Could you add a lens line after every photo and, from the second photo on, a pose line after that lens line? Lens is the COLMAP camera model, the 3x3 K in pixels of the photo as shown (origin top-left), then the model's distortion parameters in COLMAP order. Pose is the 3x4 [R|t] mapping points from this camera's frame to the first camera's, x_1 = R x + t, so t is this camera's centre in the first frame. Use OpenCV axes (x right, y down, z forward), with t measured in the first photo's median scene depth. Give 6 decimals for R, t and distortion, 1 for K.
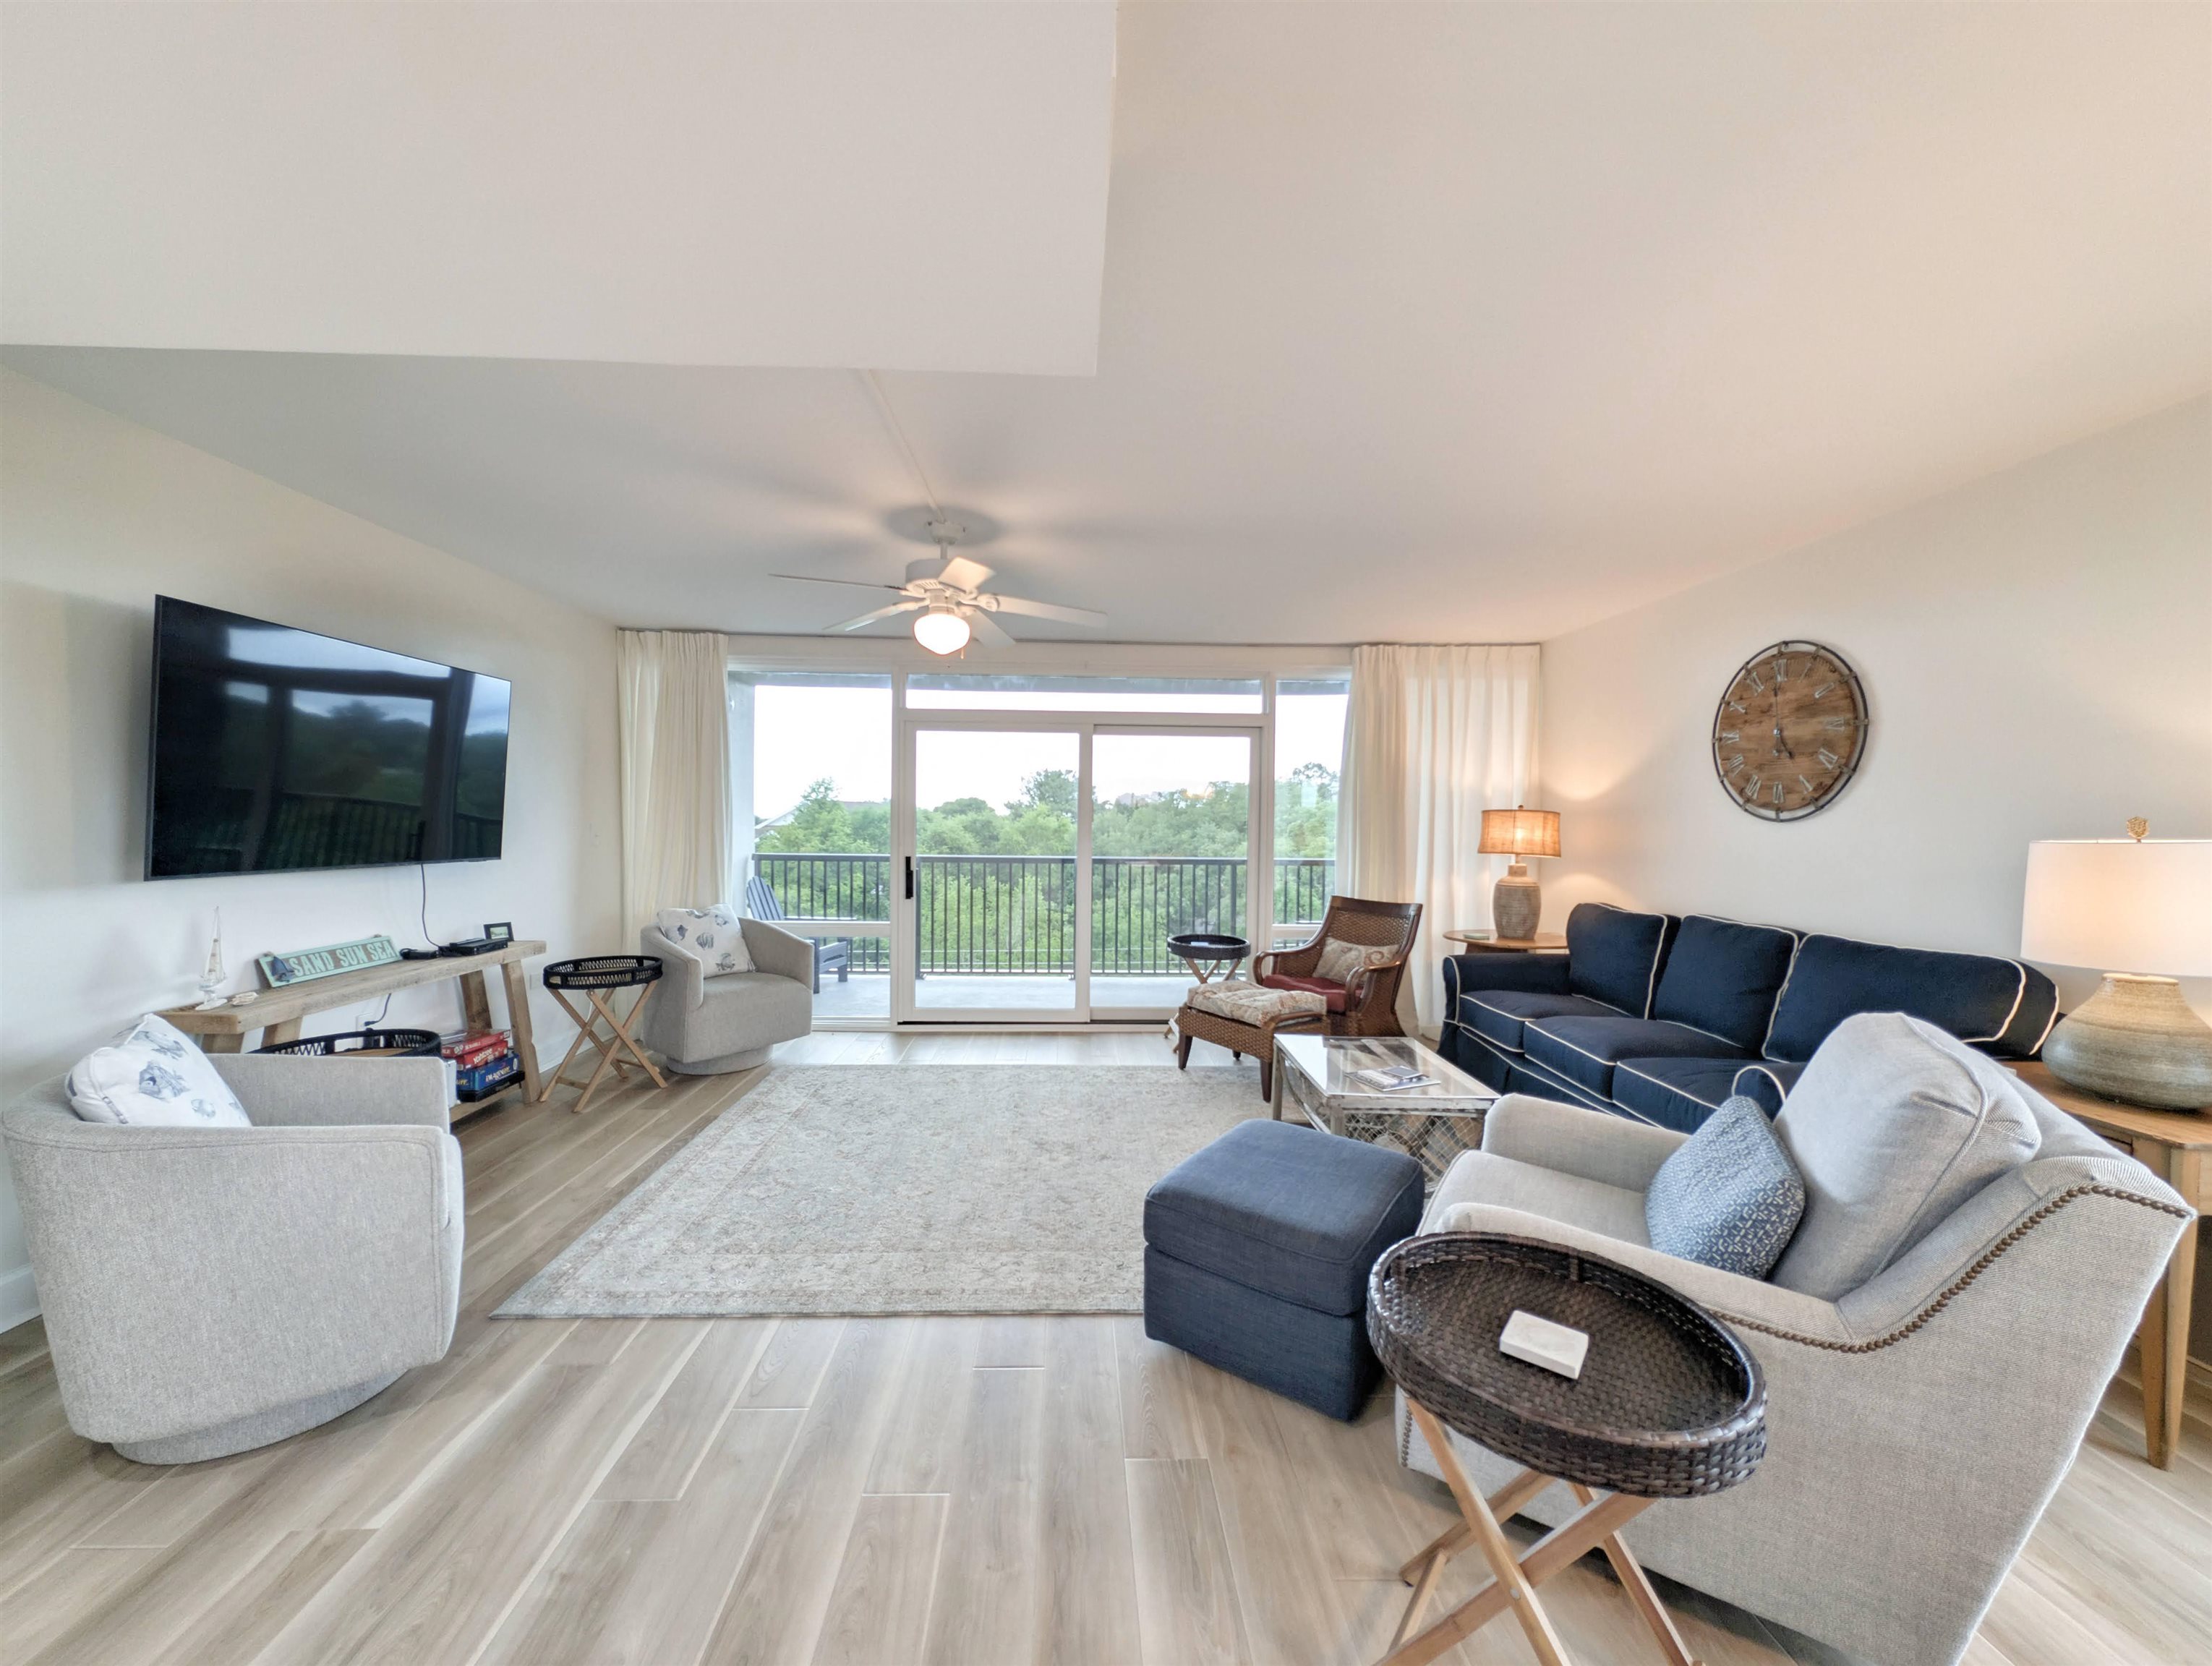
lens RADIAL K [[833.3, 0, 1090.7], [0, 833.3, 835.0], [0, 0, 1]] dist [0.013220, -0.005123]
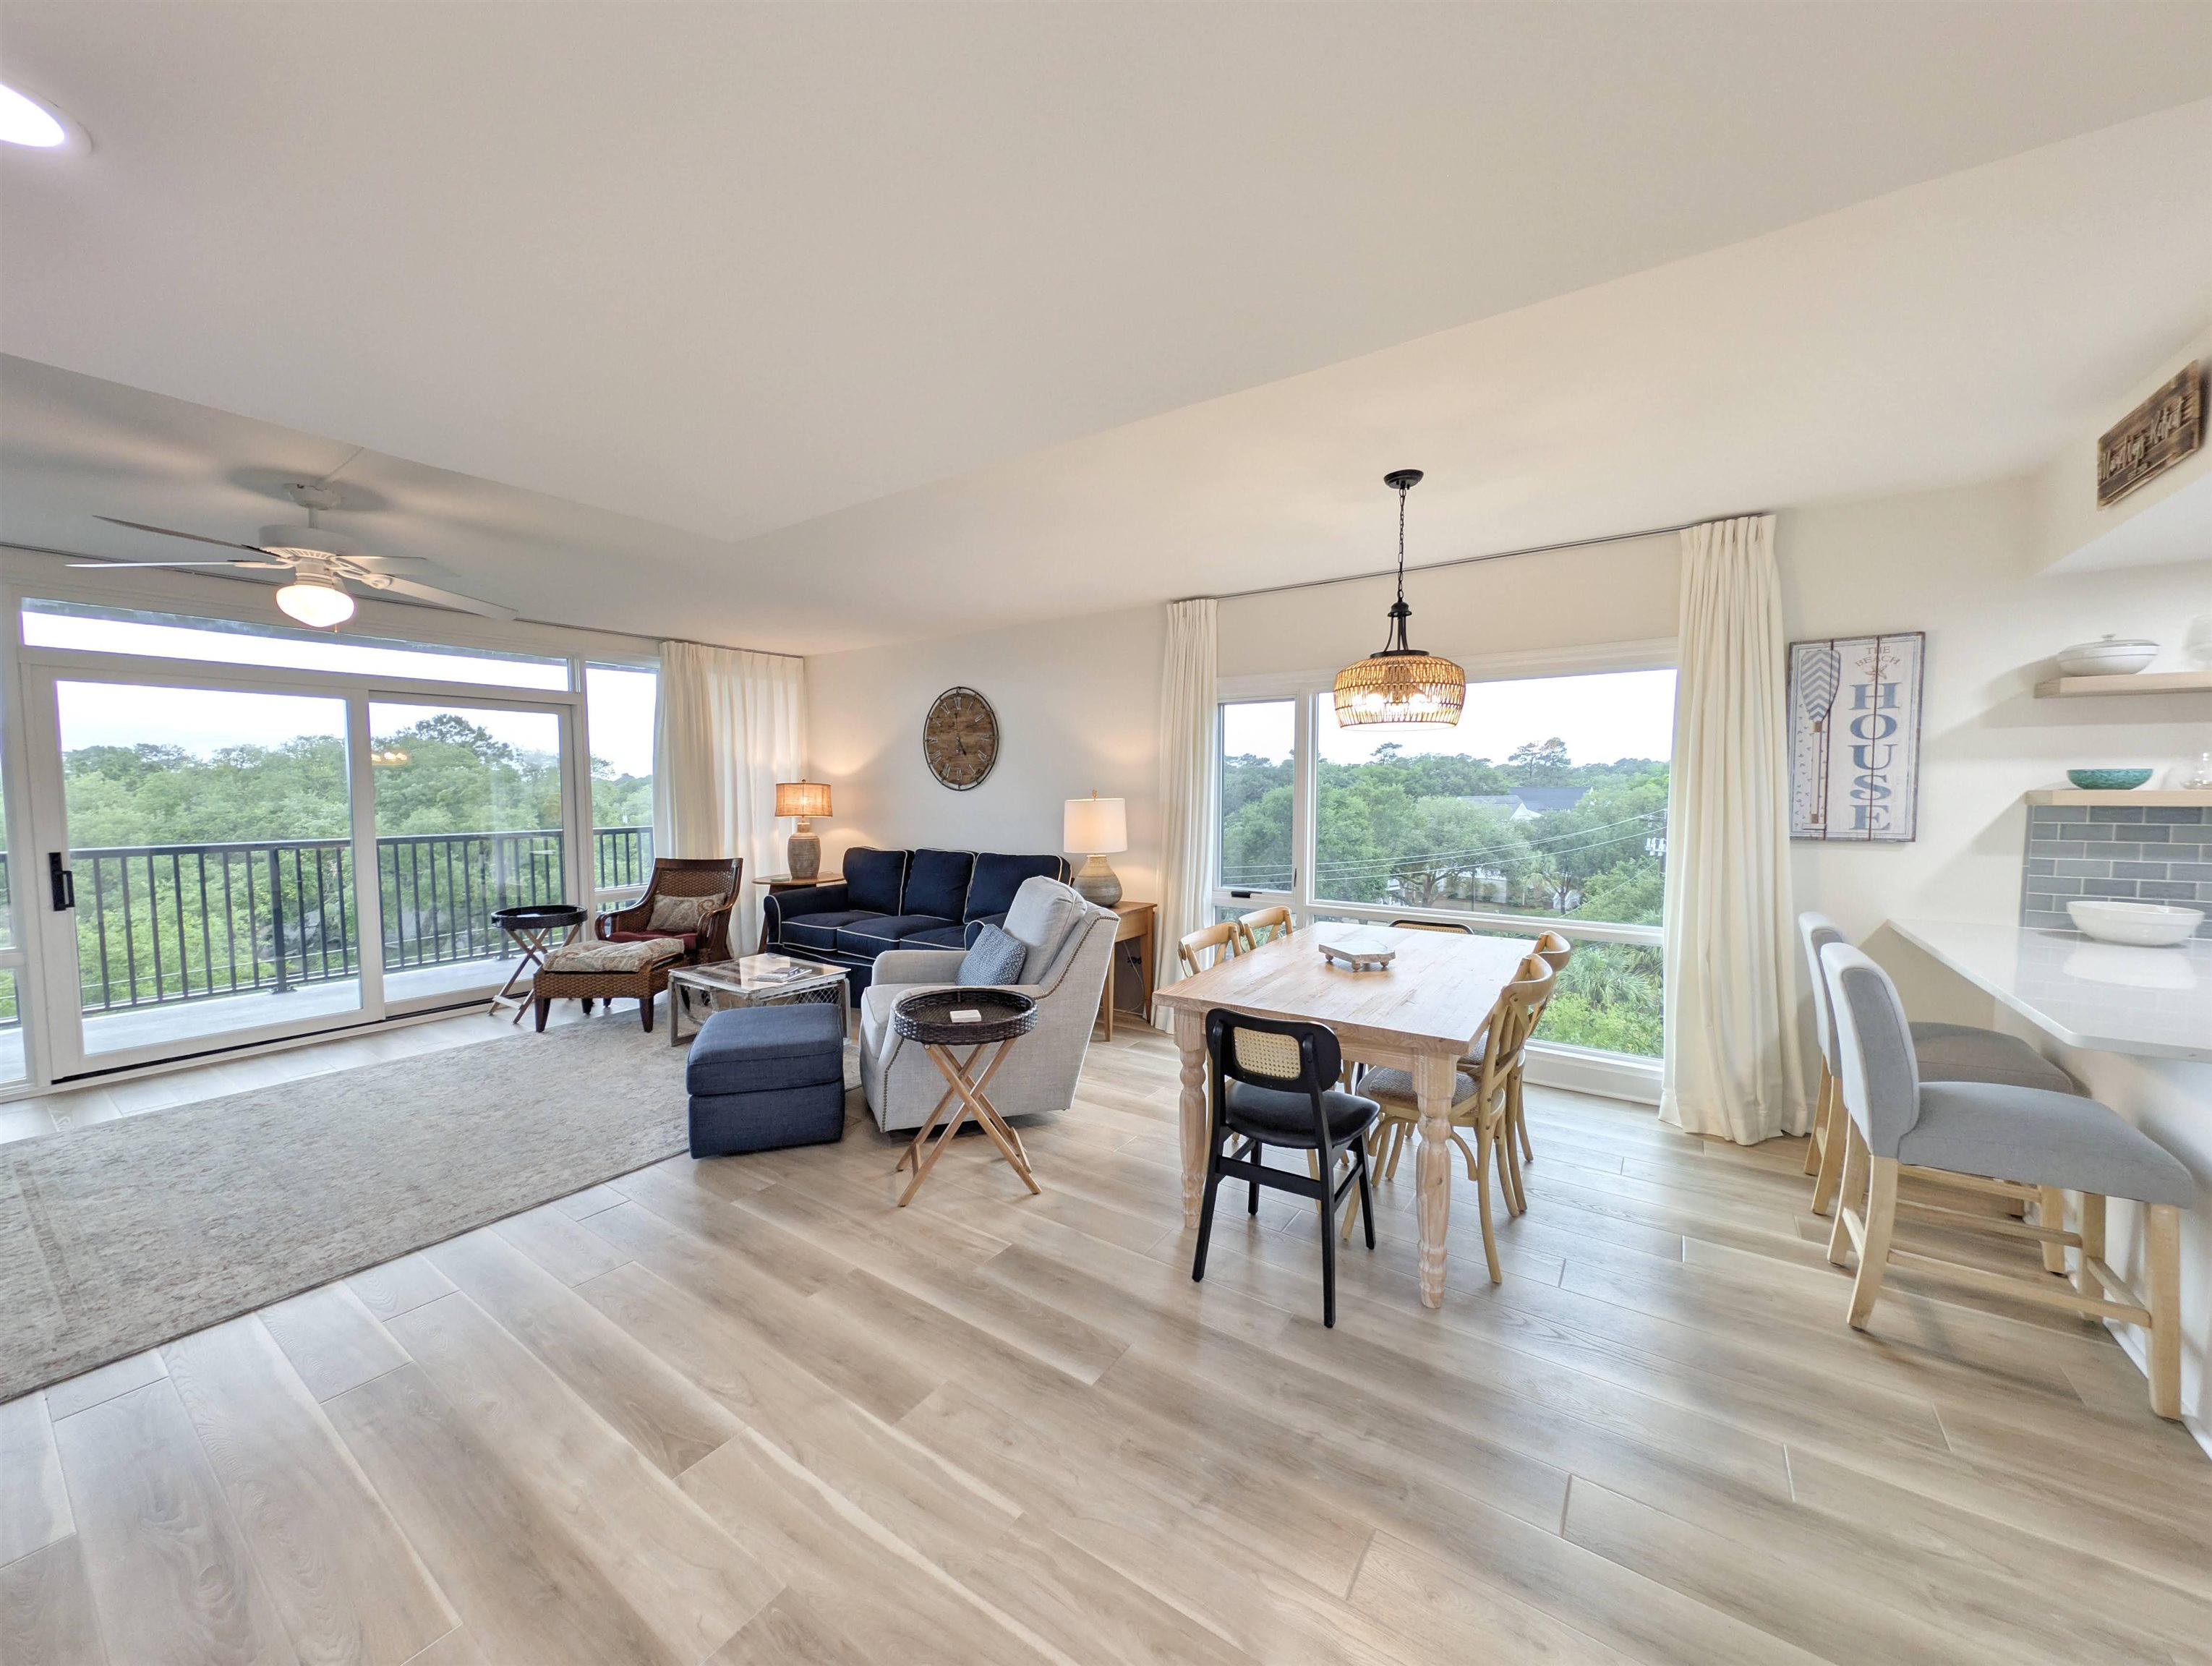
lens RADIAL K [[833.9, 0, 1103.8], [0, 833.9, 835.8], [0, 0, 1]] dist [0.001348, -0.000301]
pose [[0.589778, -0.060378, 0.805305, -0.308904], [0.022980, 0.998052, 0.058000, -0.012749], [-0.807239, -0.015702, 0.590016, -0.200603]]
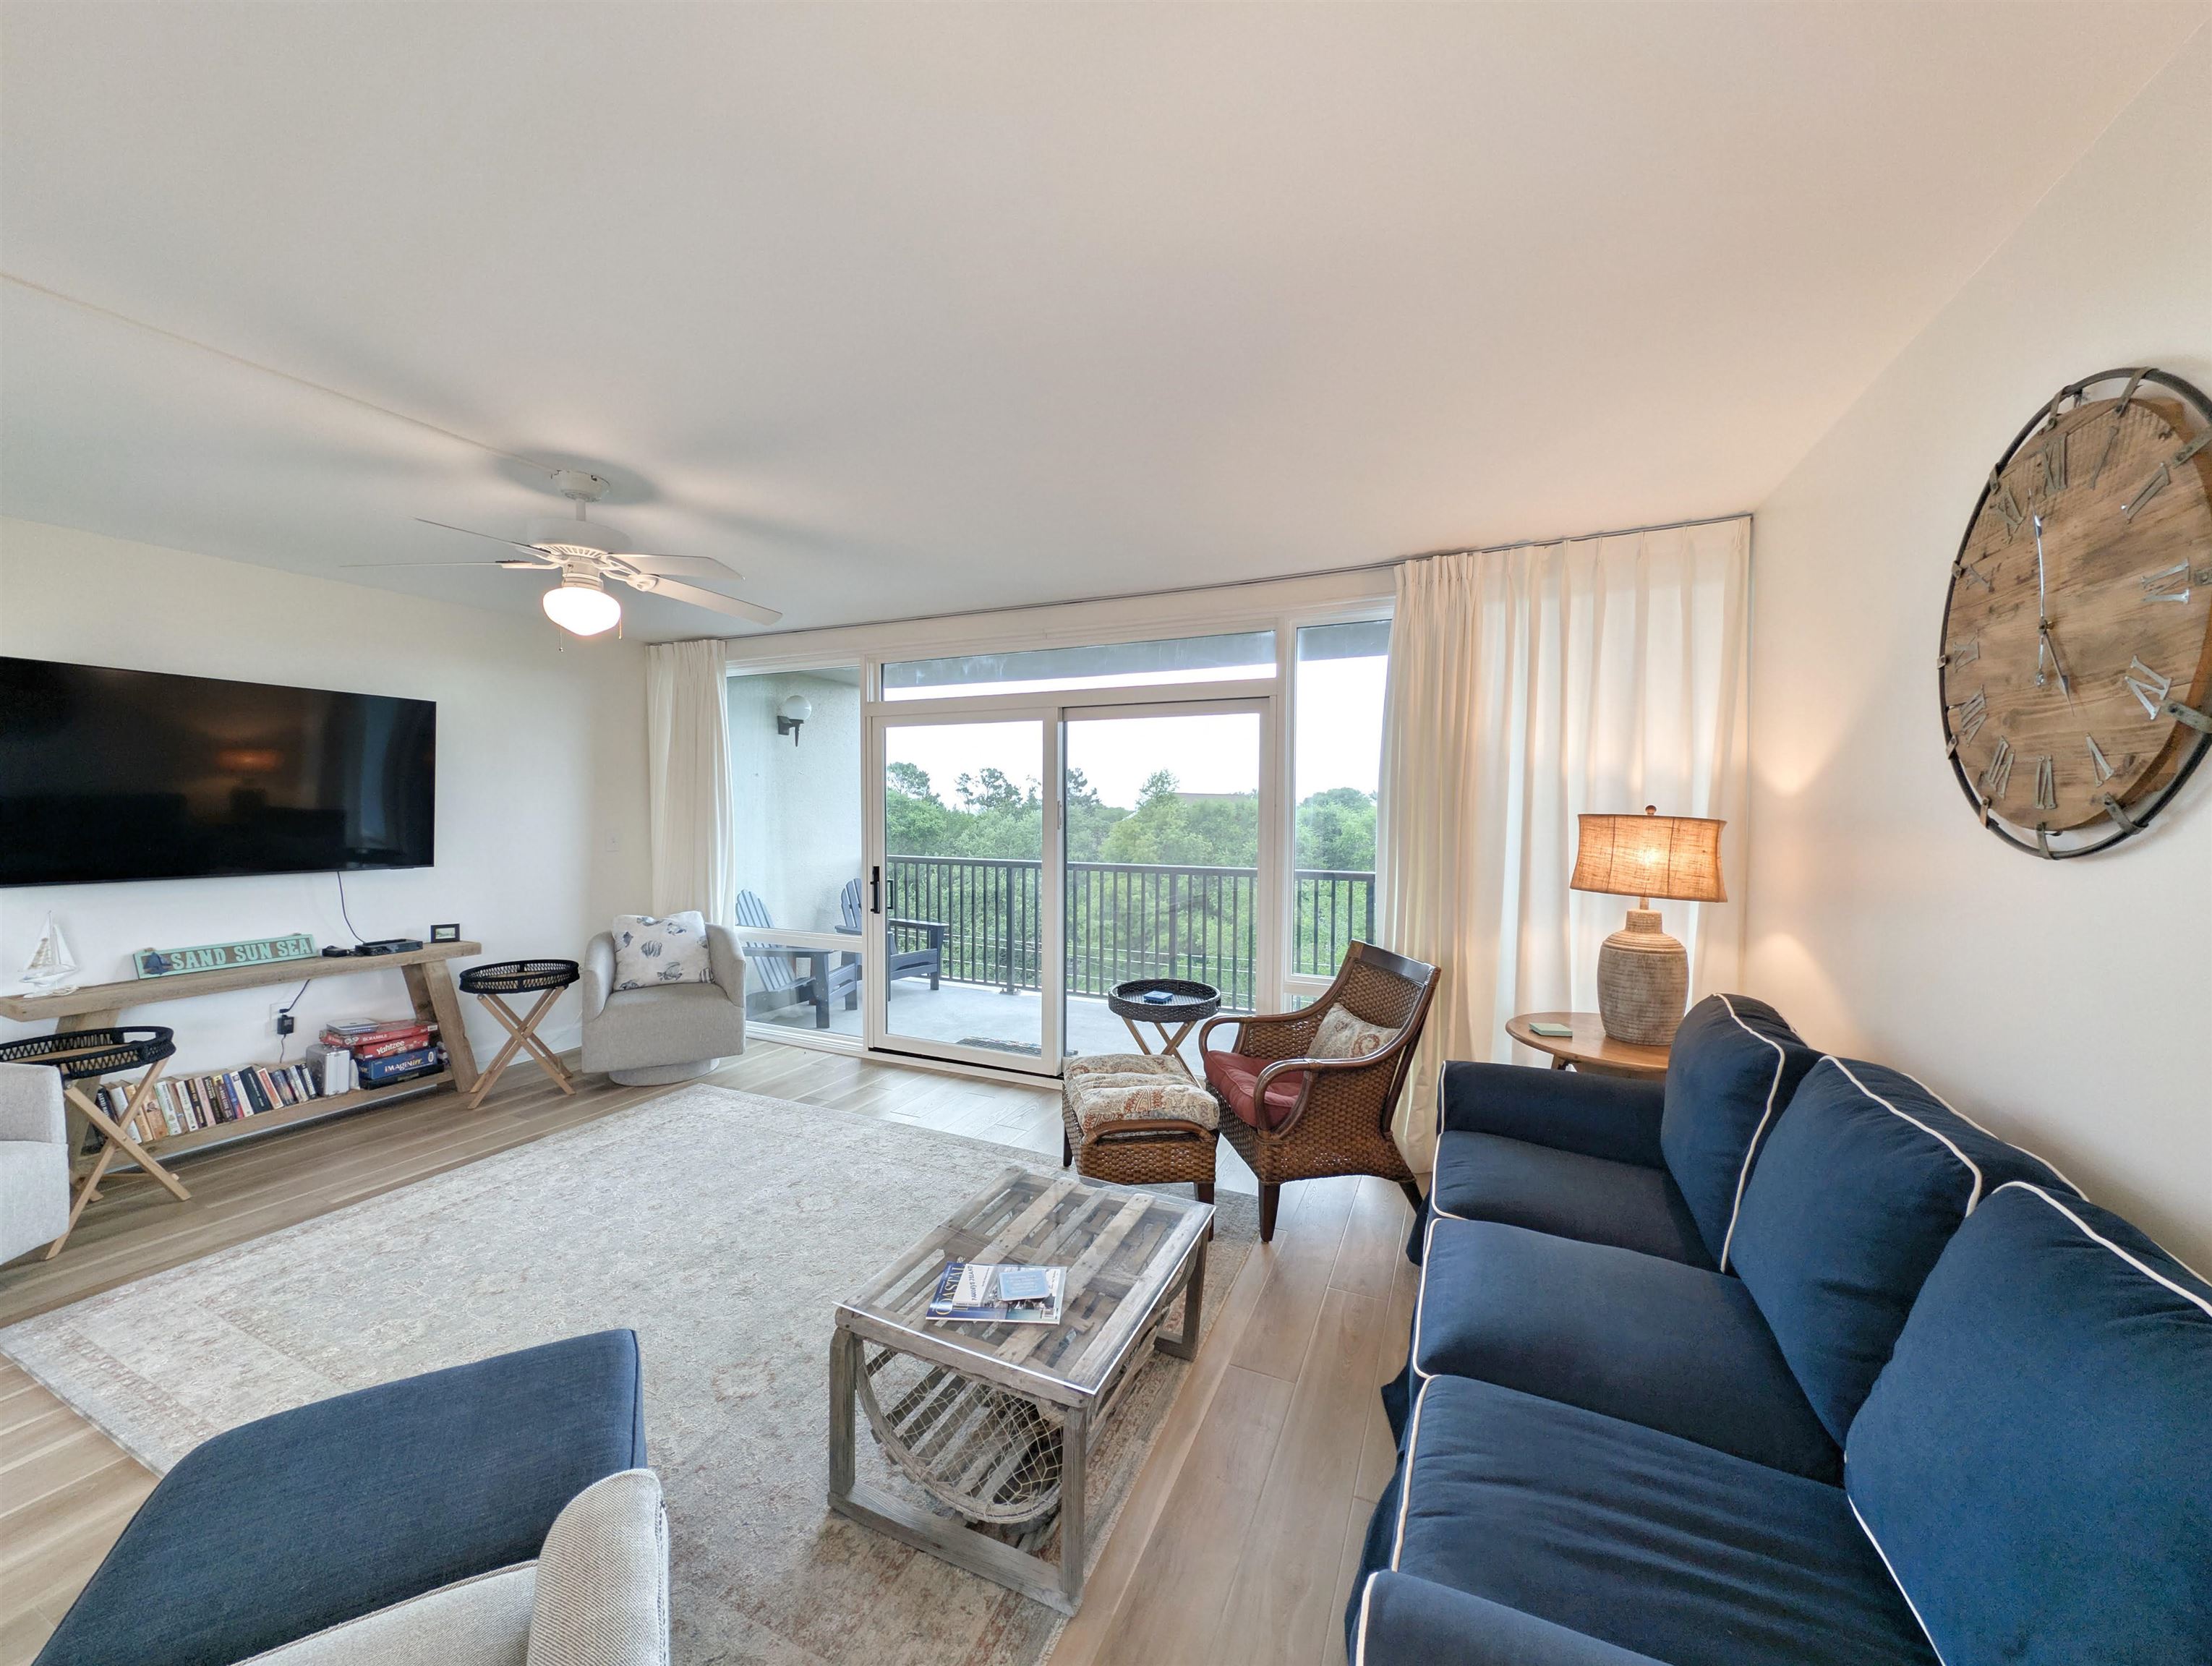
lens RADIAL K [[833.3, 0, 1090.7], [0, 833.3, 835.0], [0, 0, 1]] dist [0.013220, -0.005123]
pose [[0.891658, 0.007777, -0.452643, 0.463344], [-0.002667, 0.999925, 0.011927, -0.023269], [0.452702, -0.009427, 0.891612, 0.349400]]
